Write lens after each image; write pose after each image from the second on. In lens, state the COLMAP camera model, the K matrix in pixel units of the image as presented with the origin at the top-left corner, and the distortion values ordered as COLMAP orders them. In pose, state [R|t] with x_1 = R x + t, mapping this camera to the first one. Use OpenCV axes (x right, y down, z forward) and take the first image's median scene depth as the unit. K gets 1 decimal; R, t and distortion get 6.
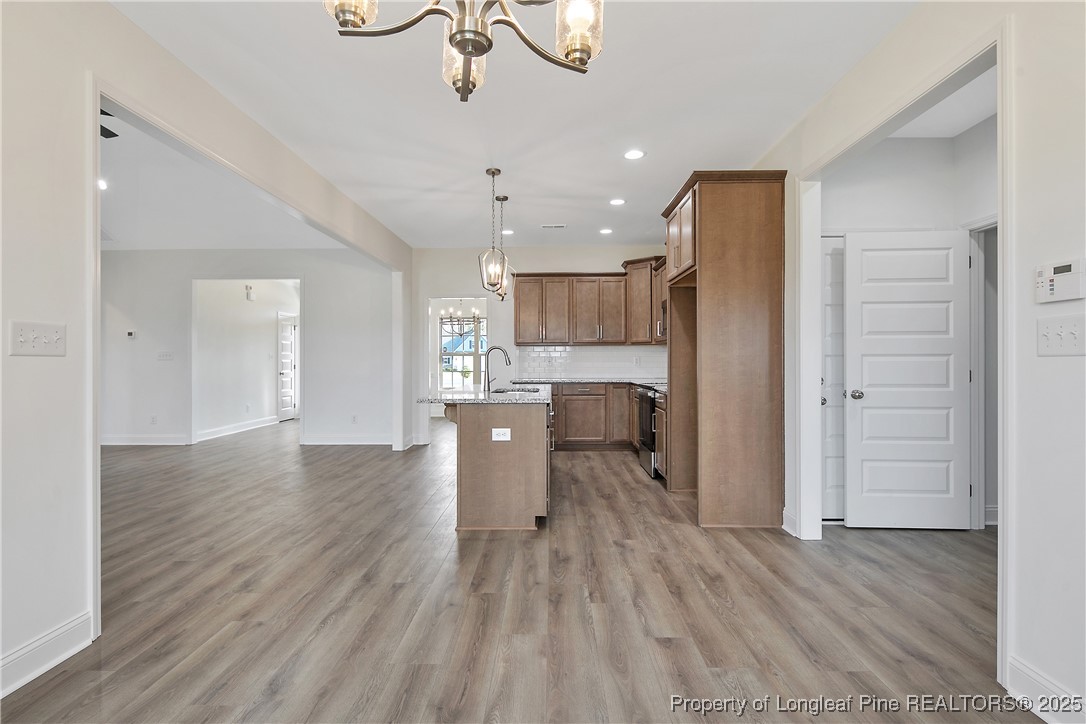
lens RADIAL K [[534.2, 0, 542.2], [0, 534.2, 359.5], [0, 0, 1]] dist [0.000986, -0.000260]
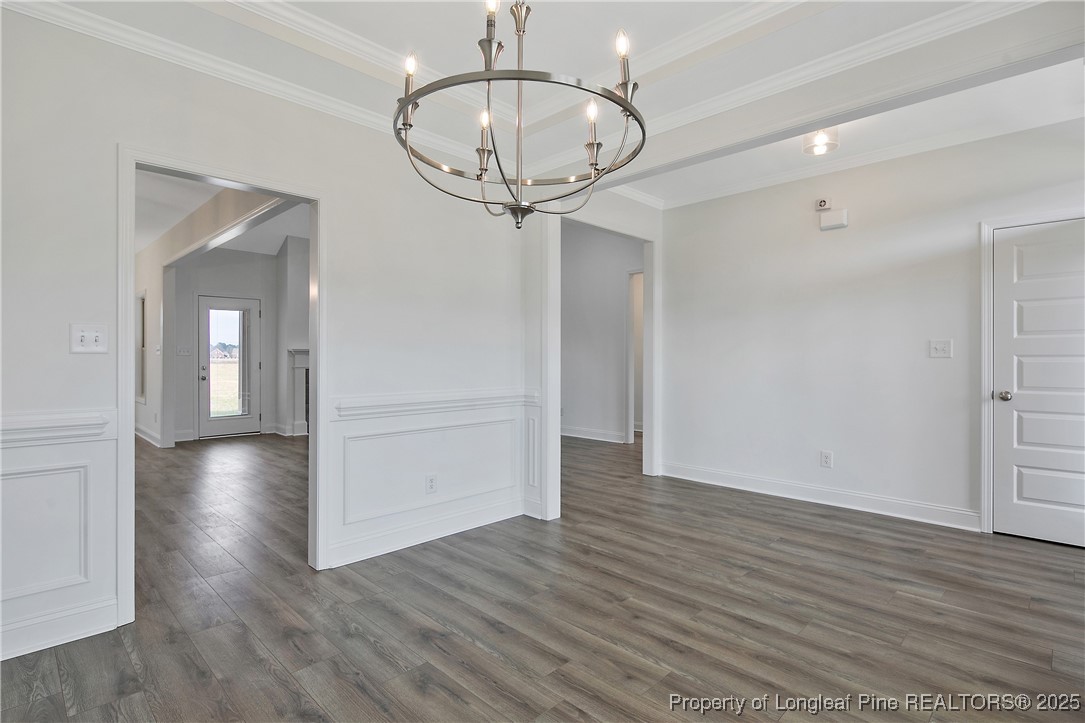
lens RADIAL K [[534.2, 0, 535.2], [0, 534.2, 360.0], [0, 0, 1]] dist [0.004799, 0.000250]
pose [[-0.696171, 0.004460, -0.717862, -0.044038], [0.000478, 0.999983, 0.005749, 0.001066], [0.717875, 0.003658, -0.696162, 1.598919]]
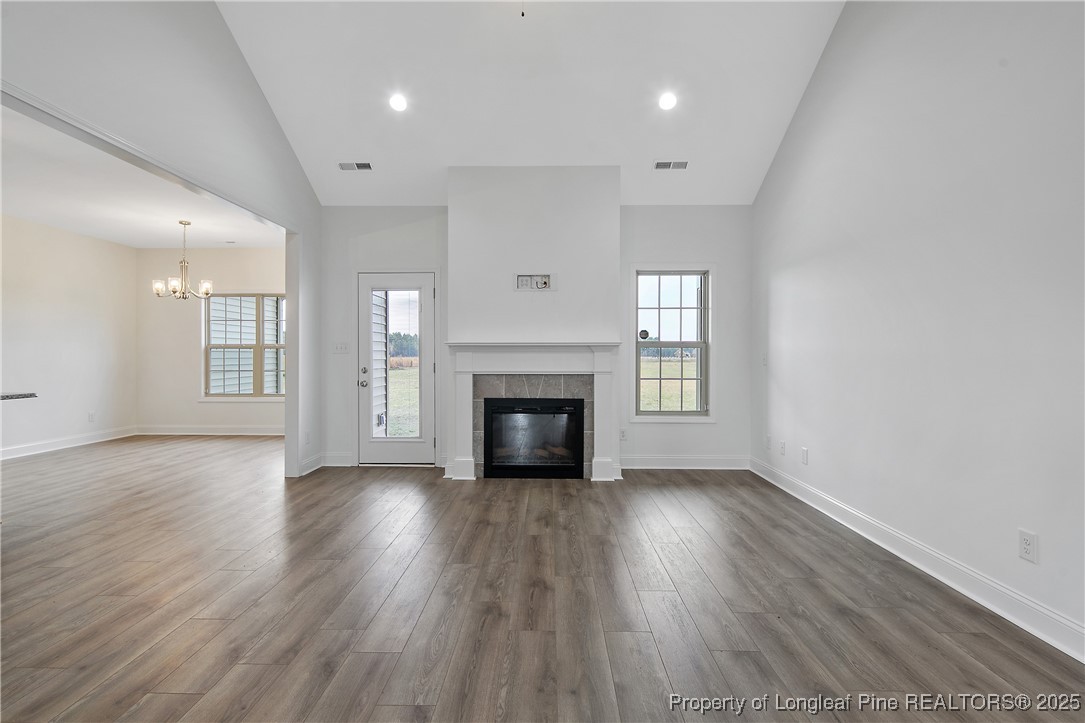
lens RADIAL K [[527.2, 0, 538.2], [0, 527.2, 357.4], [0, 0, 1]] dist [-0.000202, -0.000610]
pose [[-0.999995, -0.000469, 0.002996, -0.662006], [-0.000463, 0.999998, 0.002062, 0.002497], [-0.002997, 0.002061, -0.999993, 1.118837]]
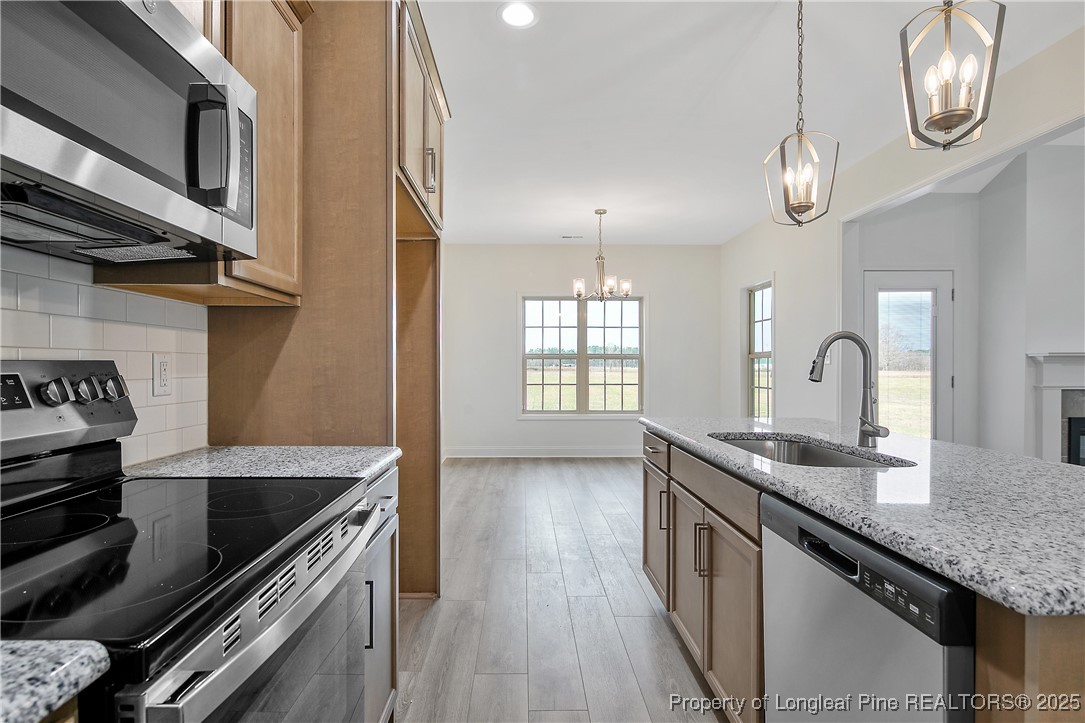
lens RADIAL K [[527.2, 0, 538.2], [0, 527.2, 357.4], [0, 0, 1]] dist [-0.000202, -0.000610]
pose [[-0.998786, -0.000697, -0.049254, 0.114239], [0.000068, 0.999879, -0.015528, -0.001555], [0.049259, -0.015512, -0.998666, 0.971122]]
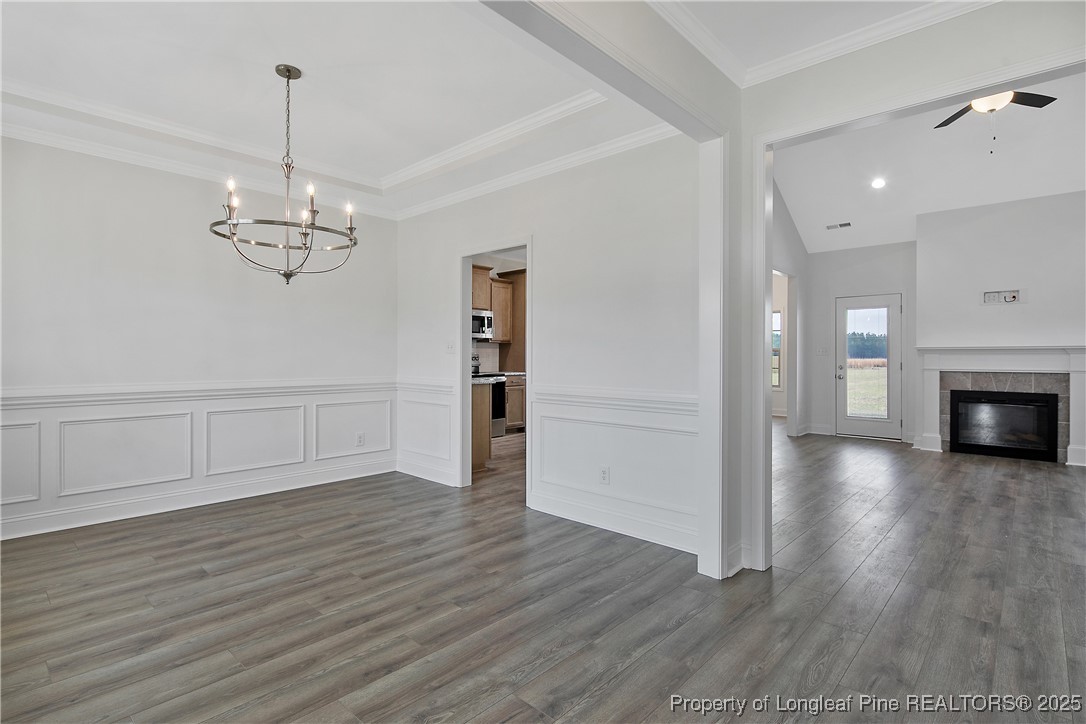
lens RADIAL K [[530.2, 0, 538.8], [0, 530.2, 358.3], [0, 0, 1]] dist [0.000492, -0.000556]
pose [[-0.742921, -0.003409, 0.669370, -0.673414], [-0.002453, 0.999994, 0.002370, 0.003310], [-0.669375, 0.000118, -0.742925, 1.614236]]
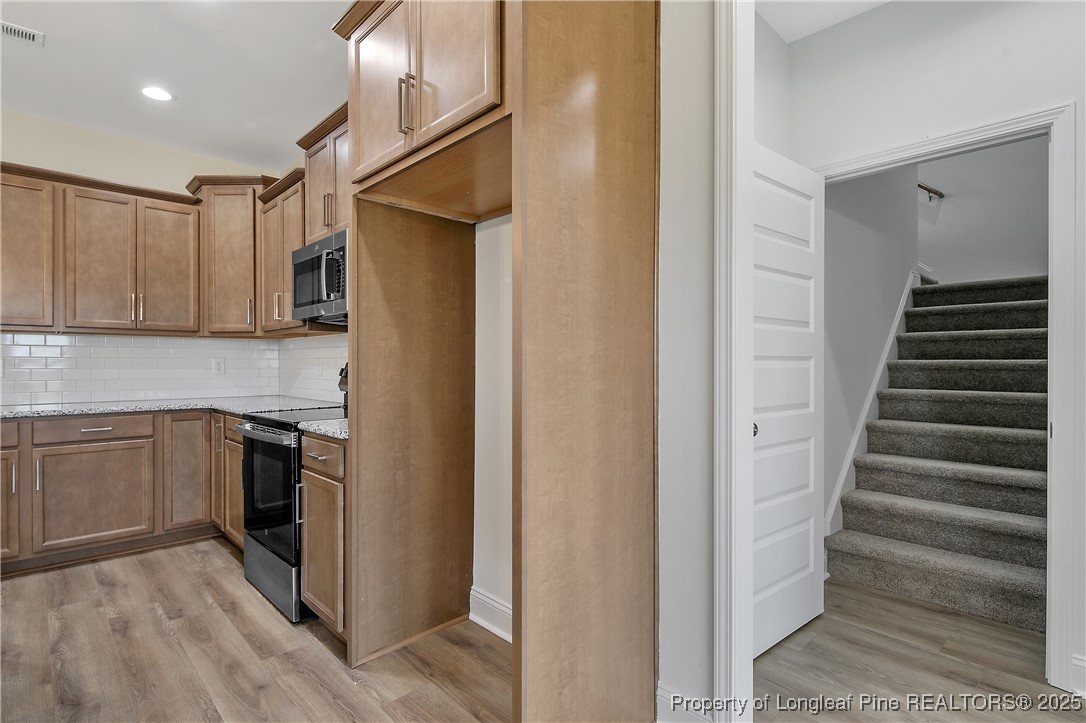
lens RADIAL K [[540.1, 0, 537.7], [0, 540.1, 366.3], [0, 0, 1]] dist [-0.001803, -0.001180]
pose [[0.716514, -0.001256, 0.697571, 0.027286], [-0.002025, 0.999990, 0.003880, -0.000285], [-0.697569, -0.004192, 0.716505, 0.416970]]
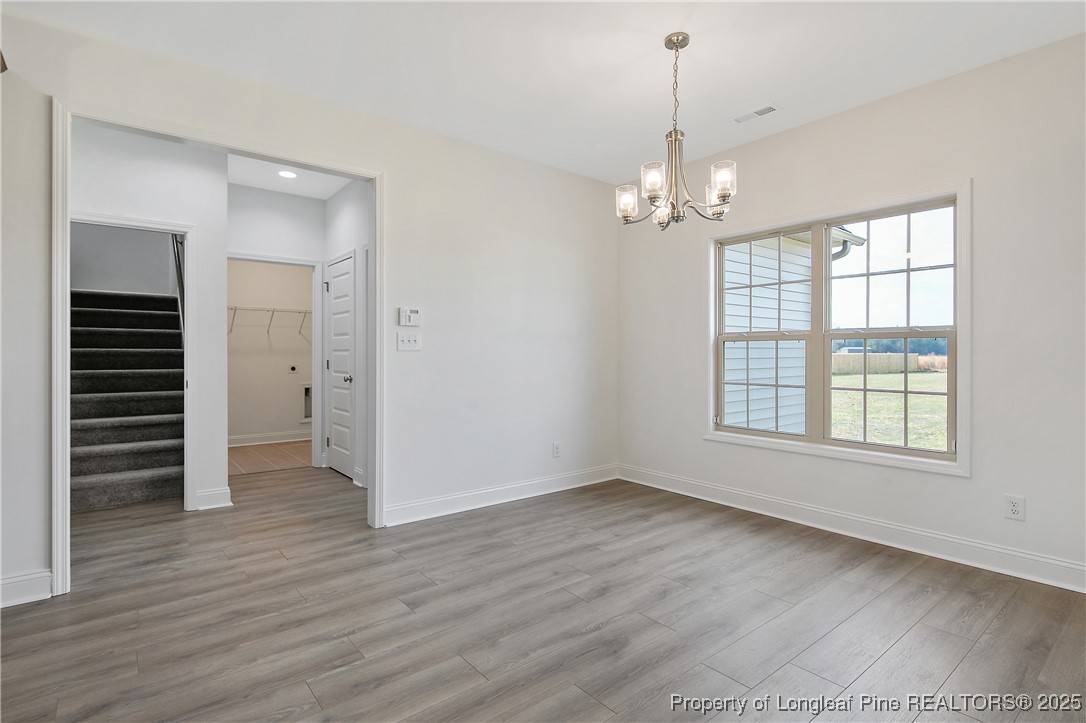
lens RADIAL K [[533.2, 0, 538.0], [0, 533.2, 352.1], [0, 0, 1]] dist [-0.001389, -0.000669]
pose [[-0.640151, 0.001408, 0.768248, -0.267036], [-0.001566, 0.999994, -0.003138, 0.001128], [-0.768248, -0.003211, -0.640145, 0.512193]]
